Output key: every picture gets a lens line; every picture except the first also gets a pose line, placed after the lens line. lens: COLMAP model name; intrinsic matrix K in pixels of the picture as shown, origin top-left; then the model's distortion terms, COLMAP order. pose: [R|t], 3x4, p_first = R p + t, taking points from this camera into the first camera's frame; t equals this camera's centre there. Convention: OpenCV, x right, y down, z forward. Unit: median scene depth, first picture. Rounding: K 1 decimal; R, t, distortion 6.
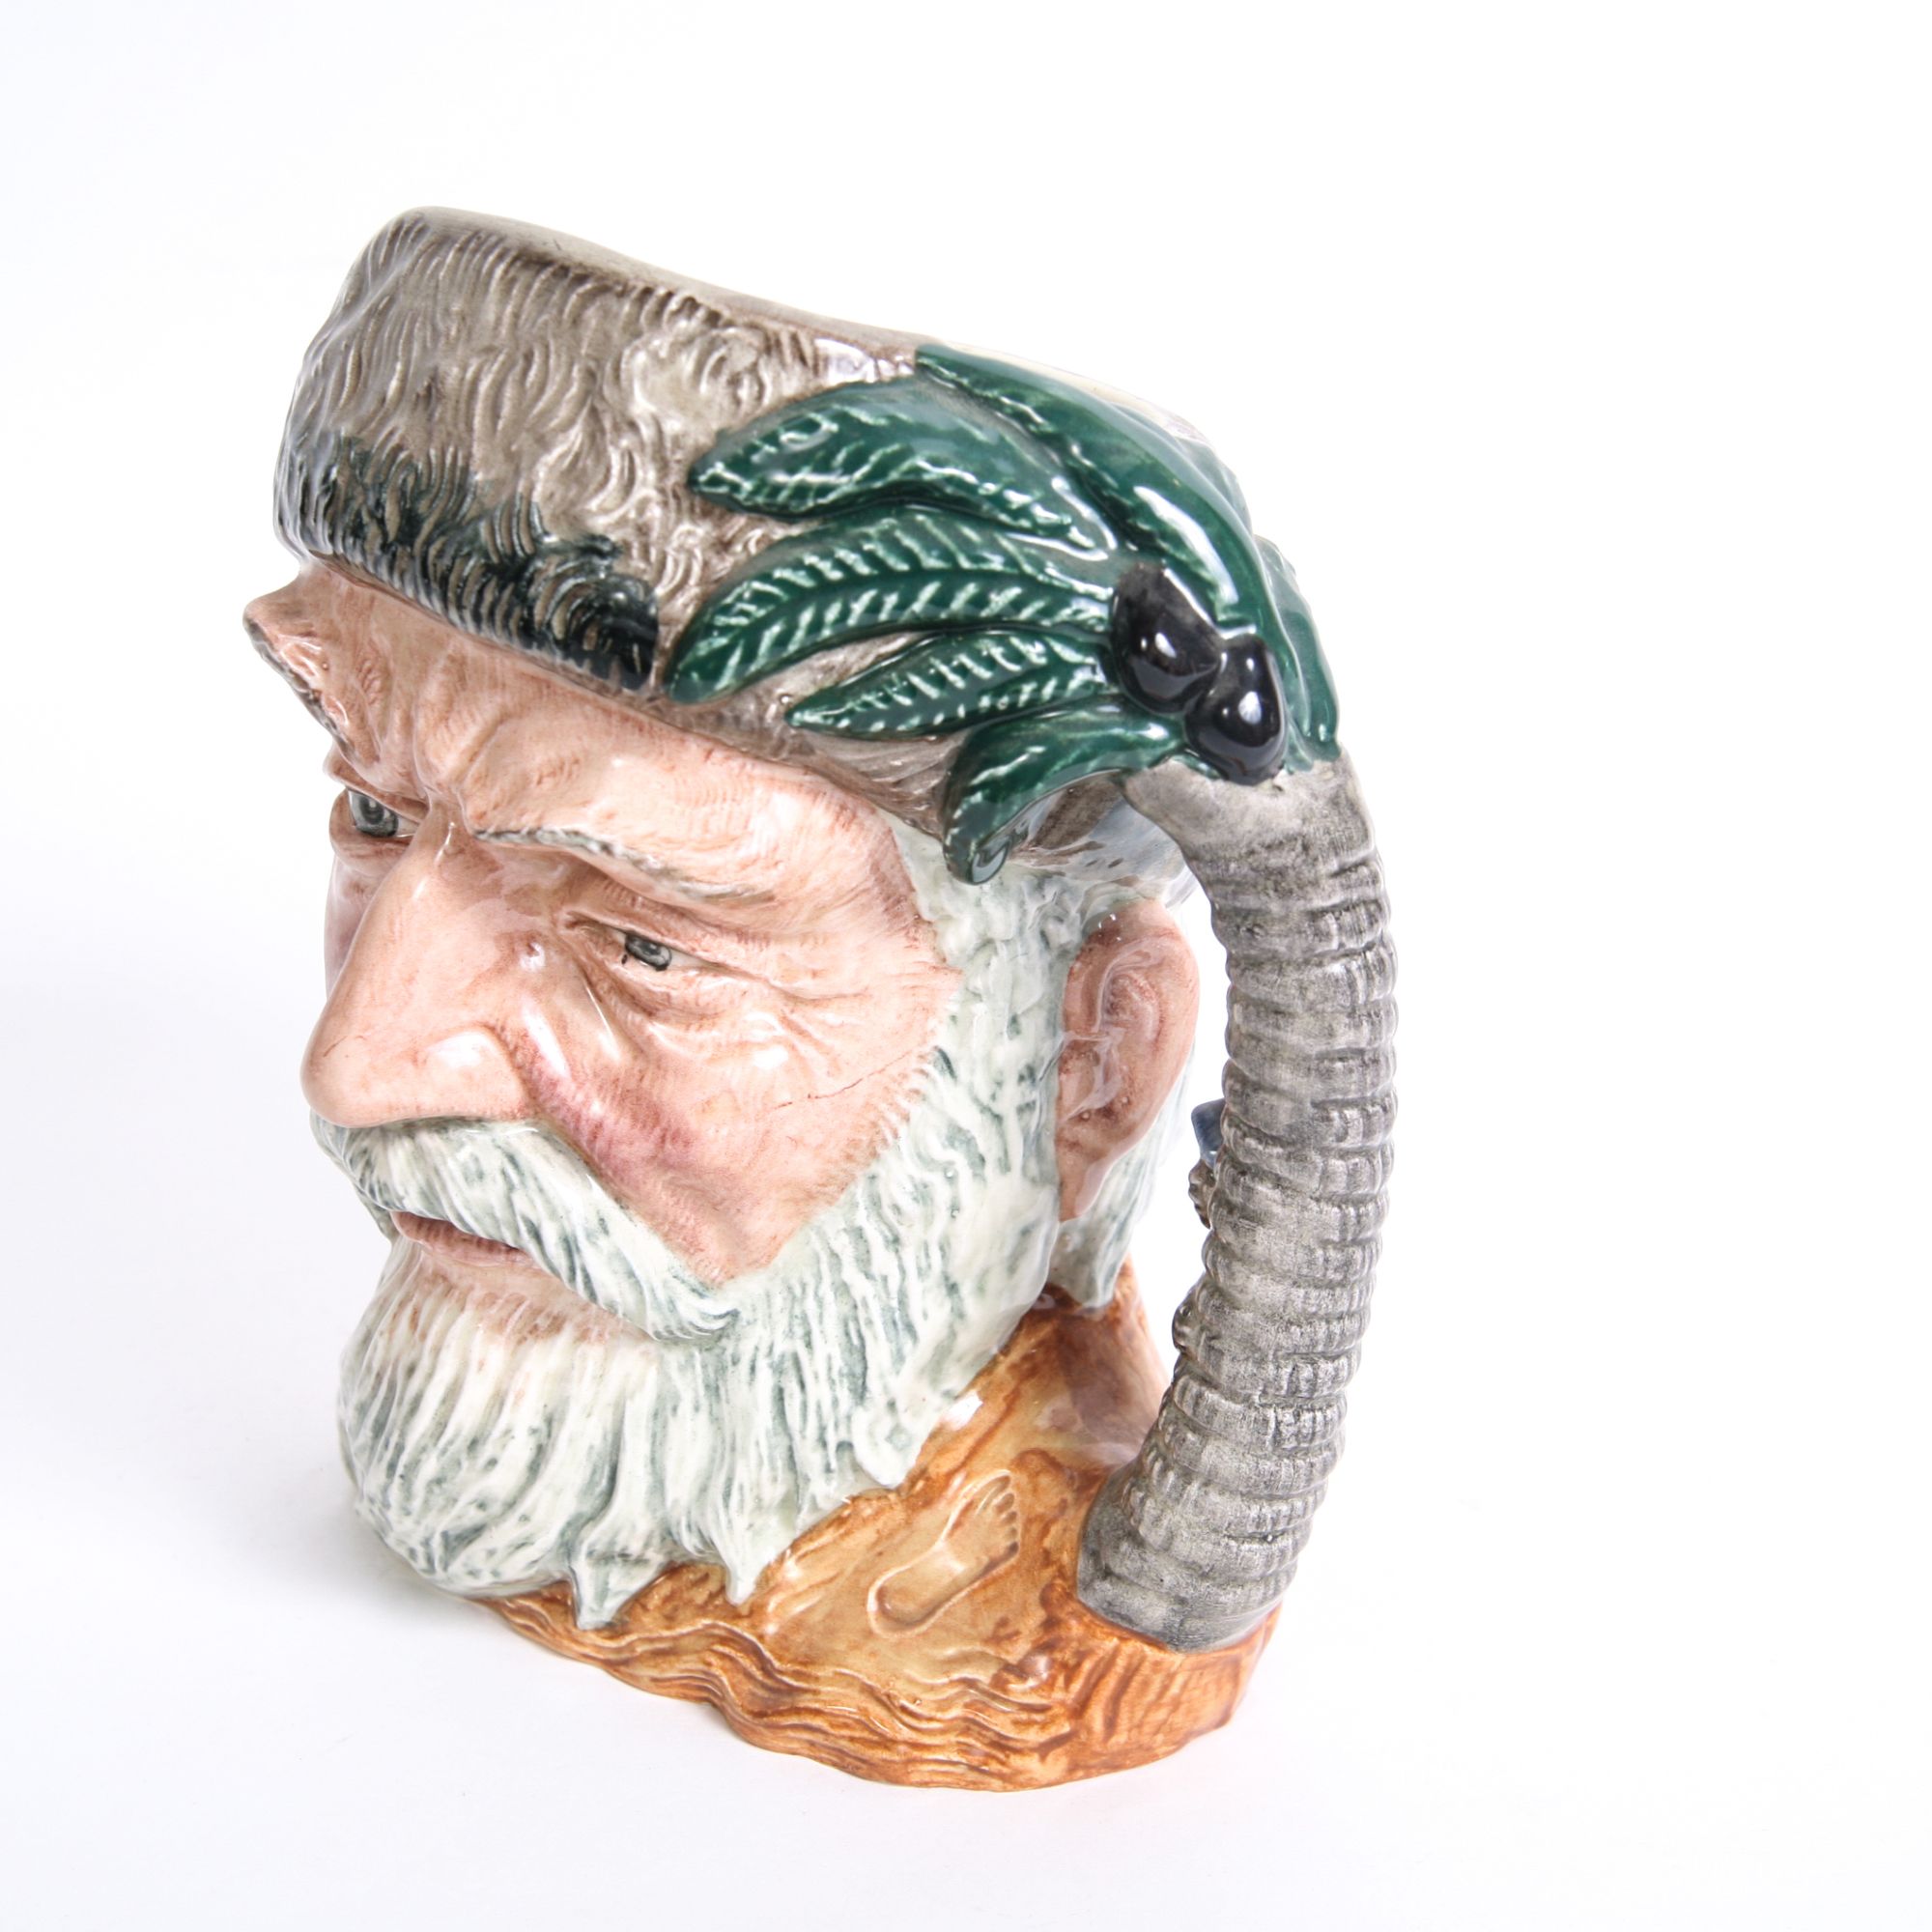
lens RADIAL K [[3228.6, 0, 966.0], [0, 3228.6, 966.0], [0, 0, 1]] dist [-0.026376, -0.007979]
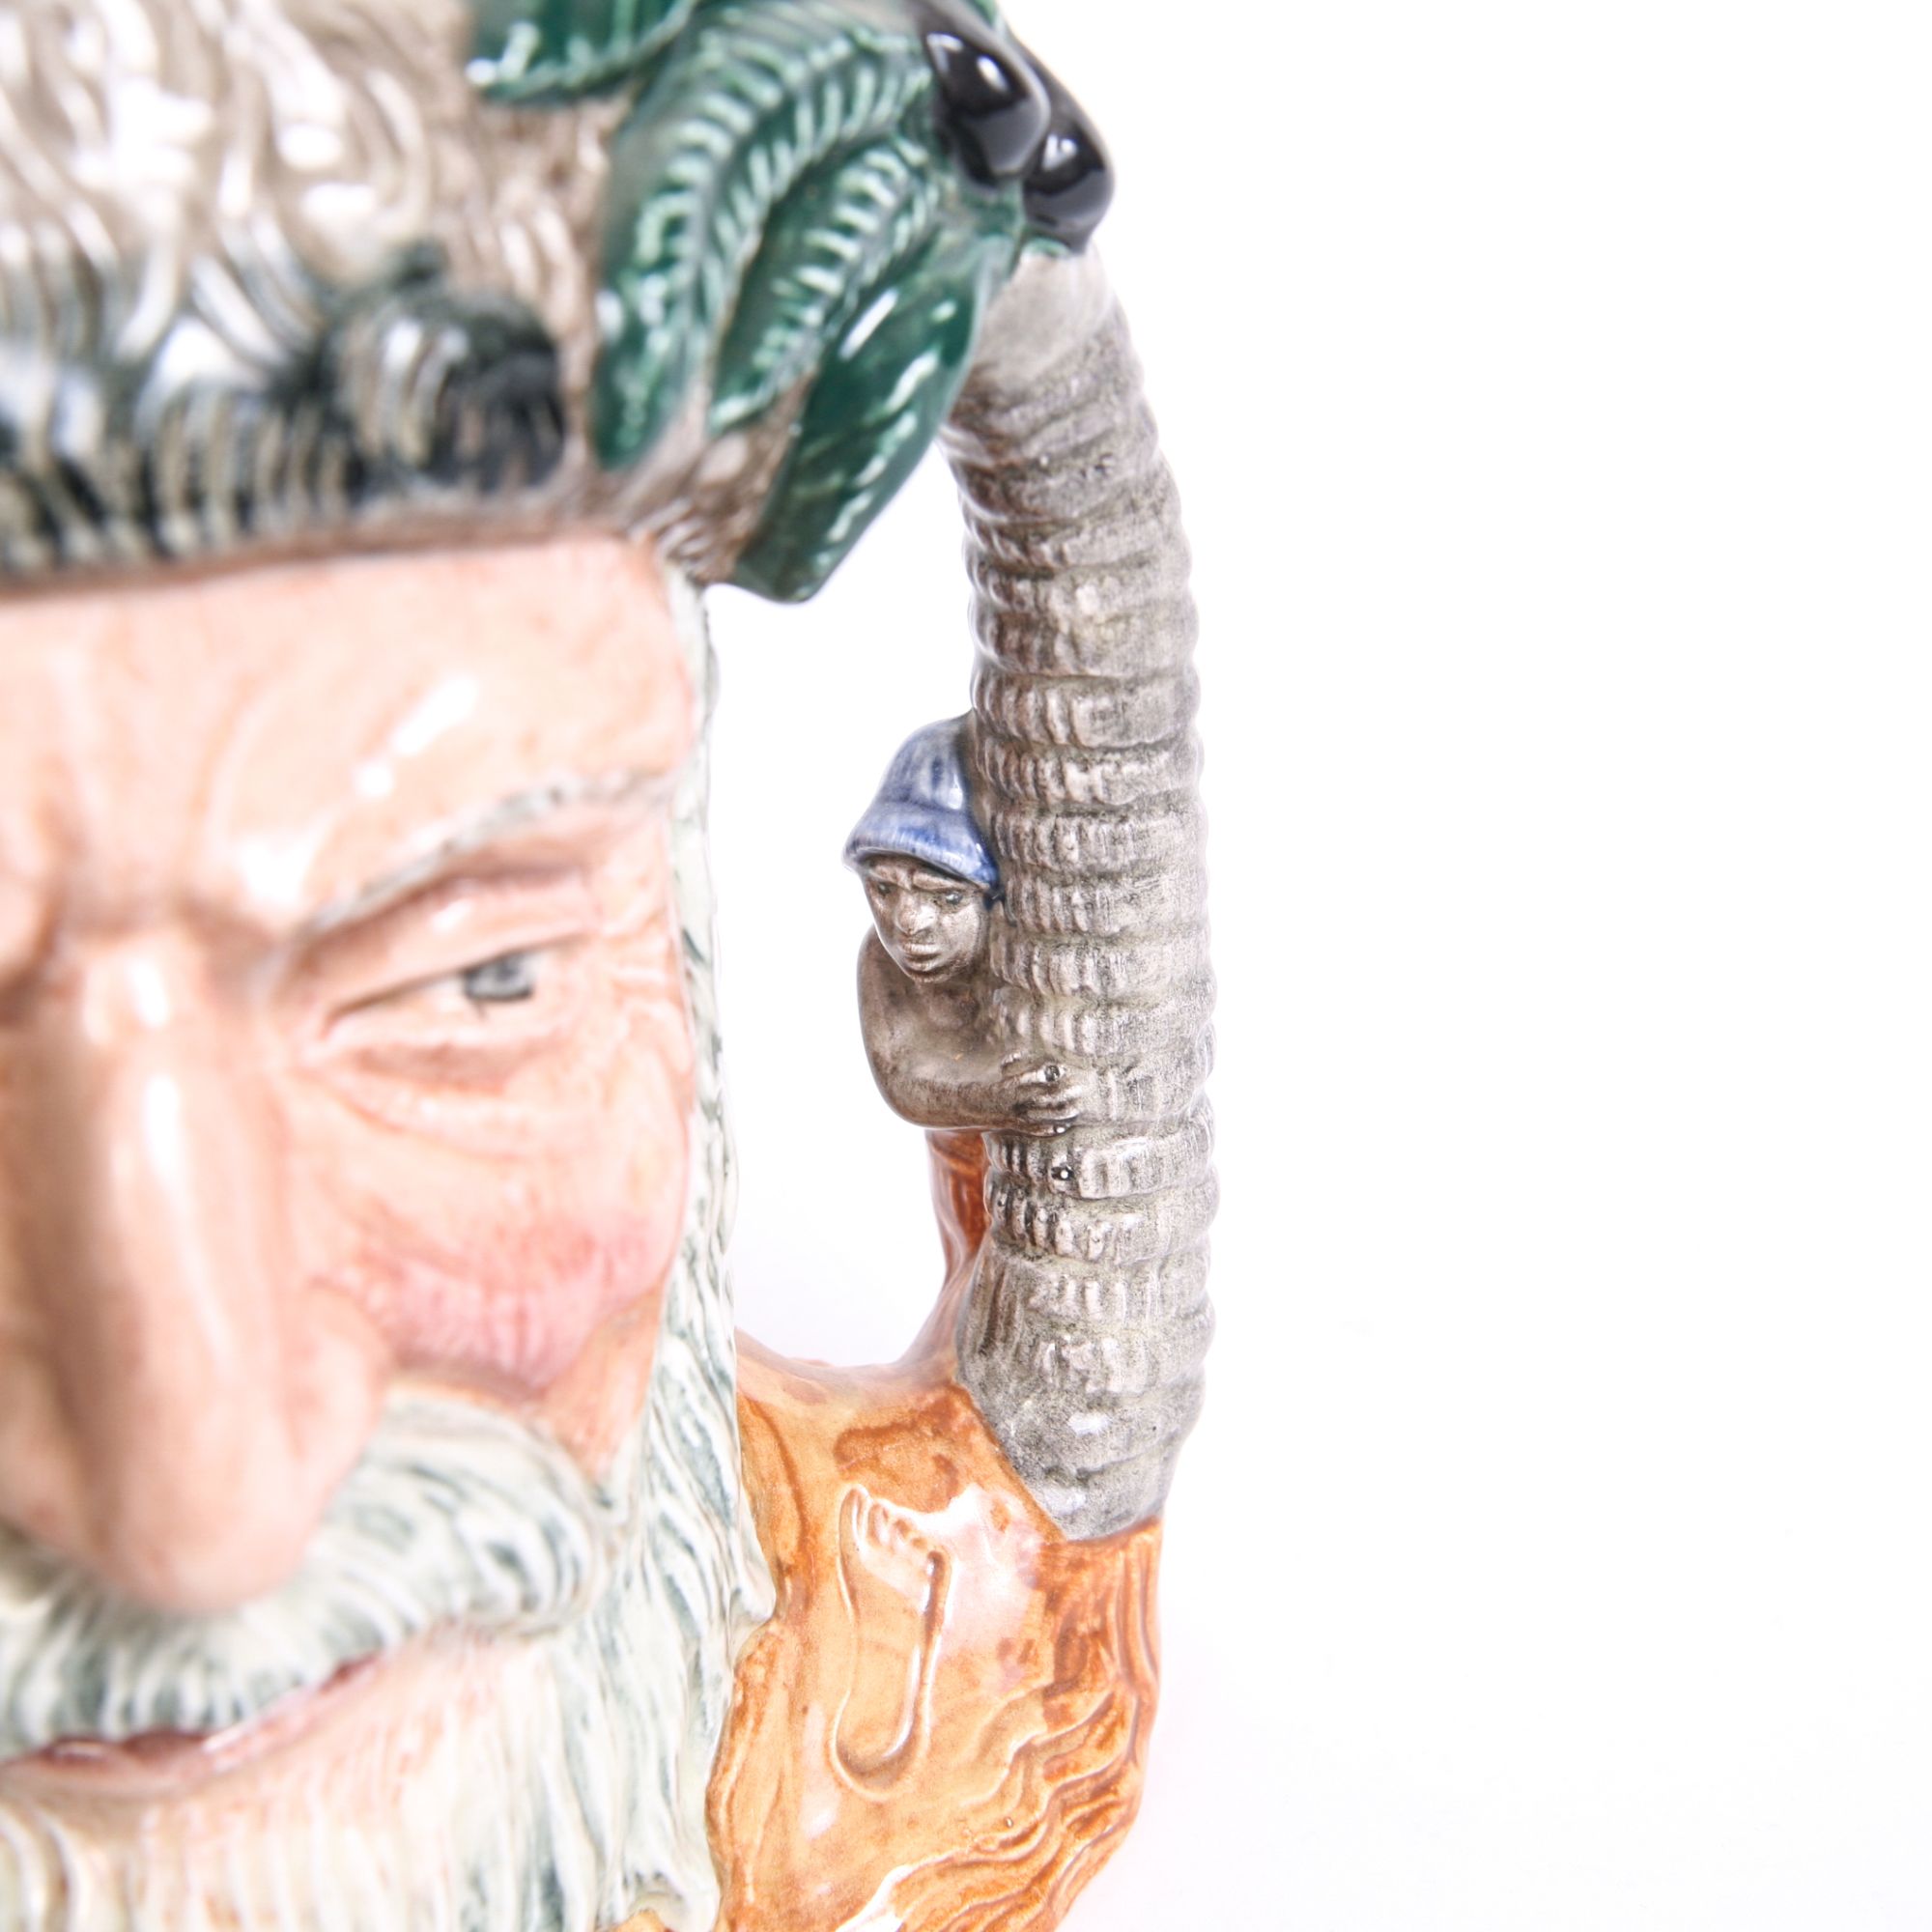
lens RADIAL K [[3750.5, 0, 966.0], [0, 3750.5, 966.0], [0, 0, 1]] dist [-0.024367, -0.212146]
pose [[0.437863, -0.493278, 0.751633, -0.573069], [0.455073, 0.842630, 0.287895, -0.163483], [-0.775361, 0.215990, 0.593434, 0.575455]]
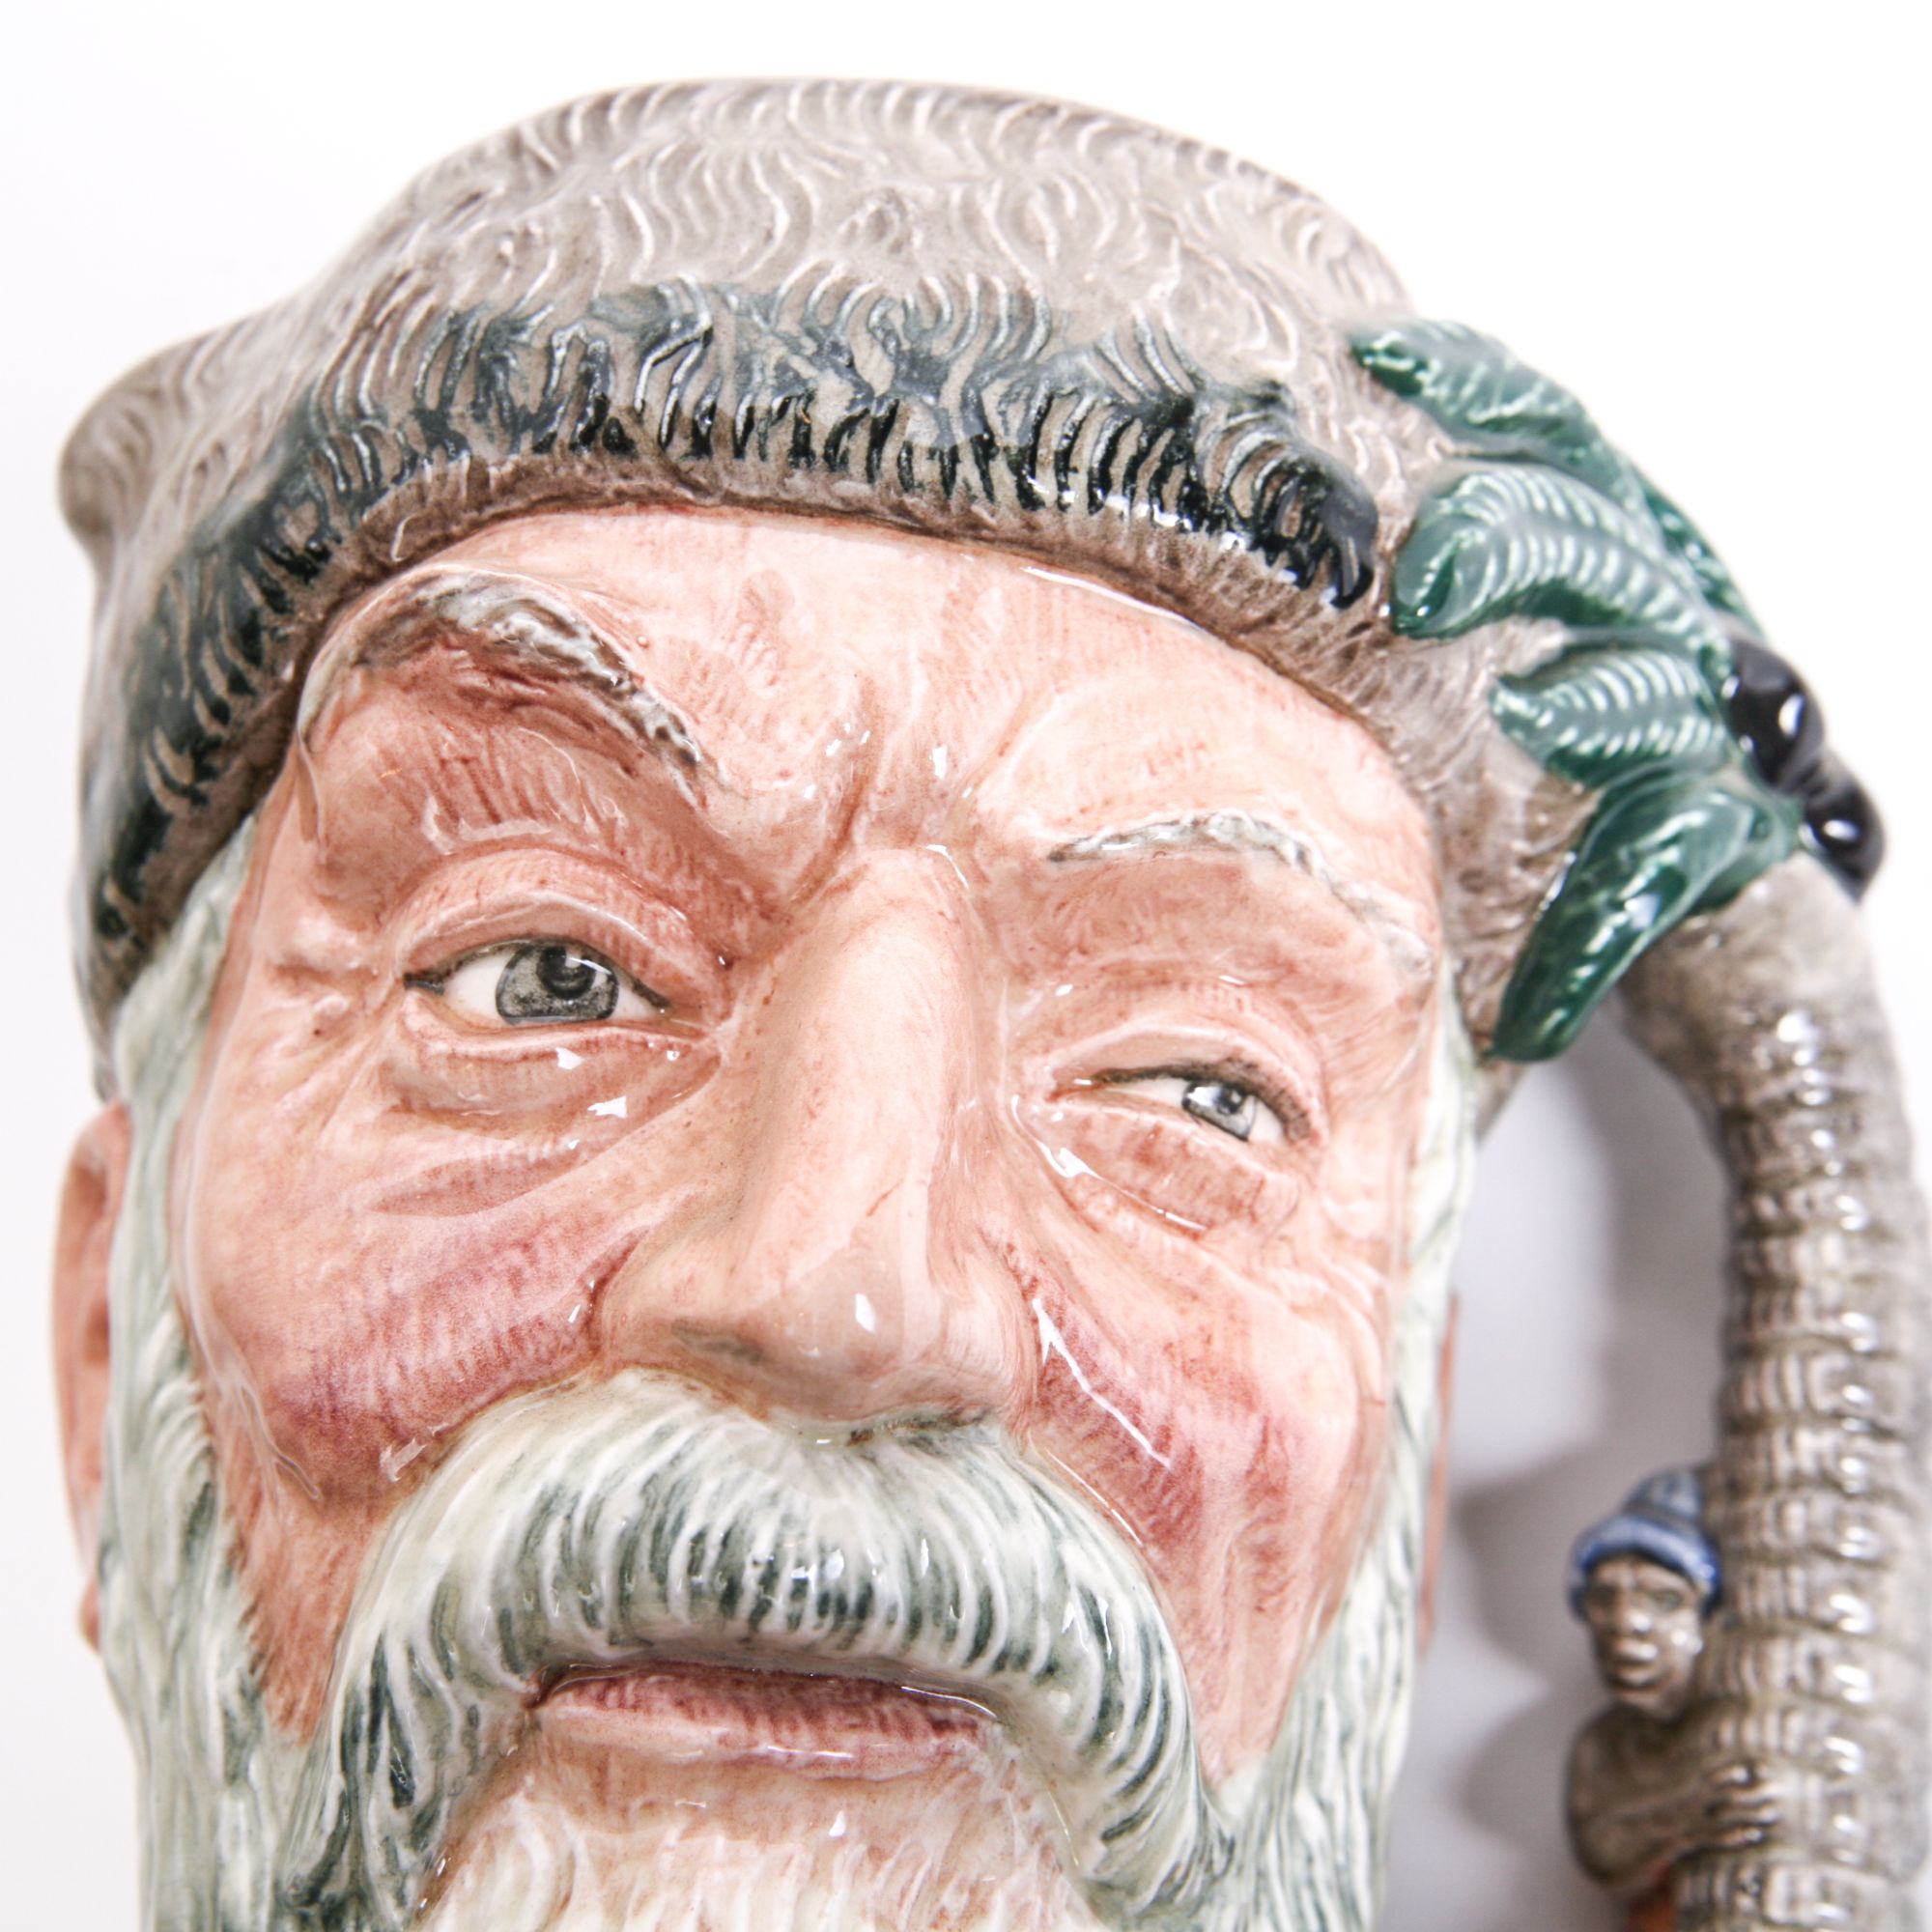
lens RADIAL K [[3612.0, 0, 966.0], [0, 3612.0, 966.0], [0, 0, 1]] dist [-0.068845, 0.076736]
pose [[0.668336, 0.169228, 0.724354, -0.650553], [0.267652, 0.853849, -0.446435, 0.272076], [-0.694038, 0.492243, 0.525364, 0.692948]]
